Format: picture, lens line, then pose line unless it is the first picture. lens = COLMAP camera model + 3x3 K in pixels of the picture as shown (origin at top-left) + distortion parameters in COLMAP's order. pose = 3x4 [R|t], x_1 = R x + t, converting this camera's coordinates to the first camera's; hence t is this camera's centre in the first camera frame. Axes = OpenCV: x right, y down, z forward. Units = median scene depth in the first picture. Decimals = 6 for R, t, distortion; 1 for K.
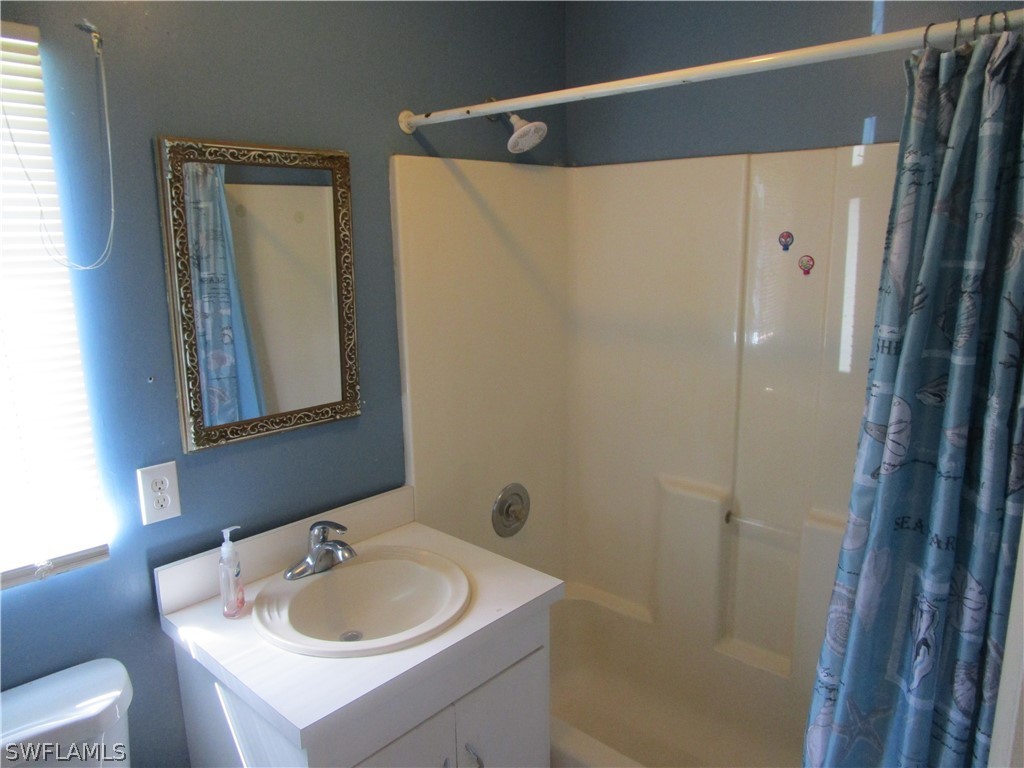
lens RADIAL K [[740.8, 0, 517.4], [0, 740.8, 385.3], [0, 0, 1]] dist [-0.016319, 0.002264]
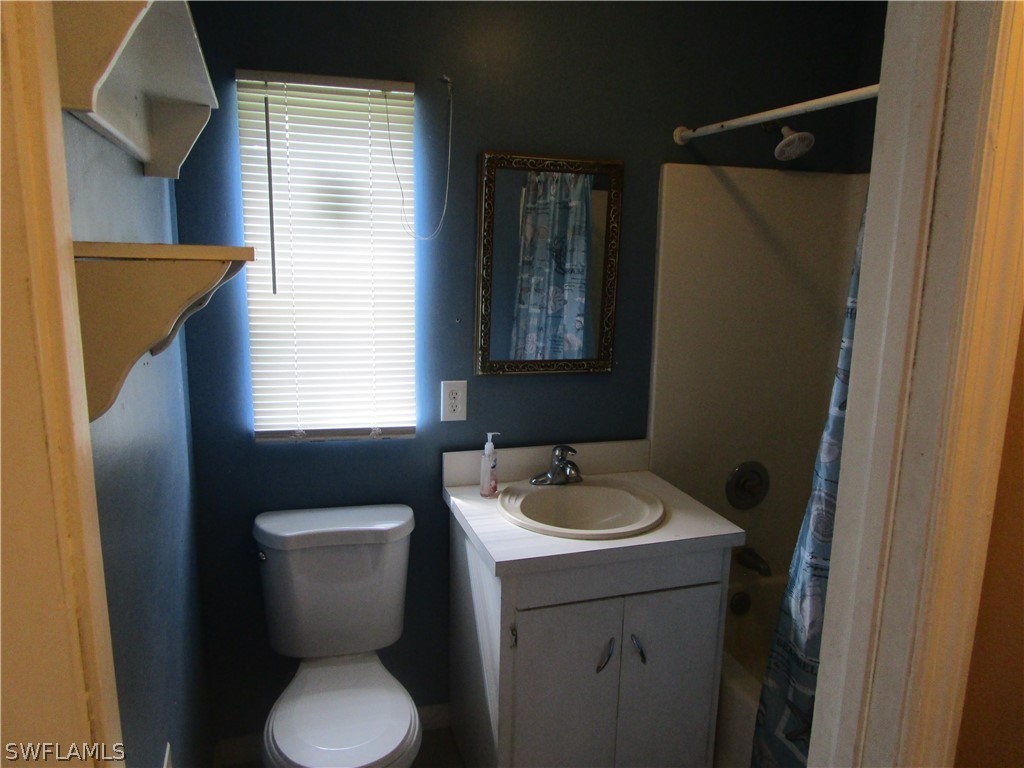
lens RADIAL K [[740.8, 0, 507.0], [0, 740.8, 381.6], [0, 0, 1]] dist [-0.016319, 0.002264]
pose [[0.872519, 0.132471, -0.470278, 0.254721], [-0.137176, 0.990245, 0.024432, 0.056945], [0.468927, 0.043193, 0.882180, -0.200849]]
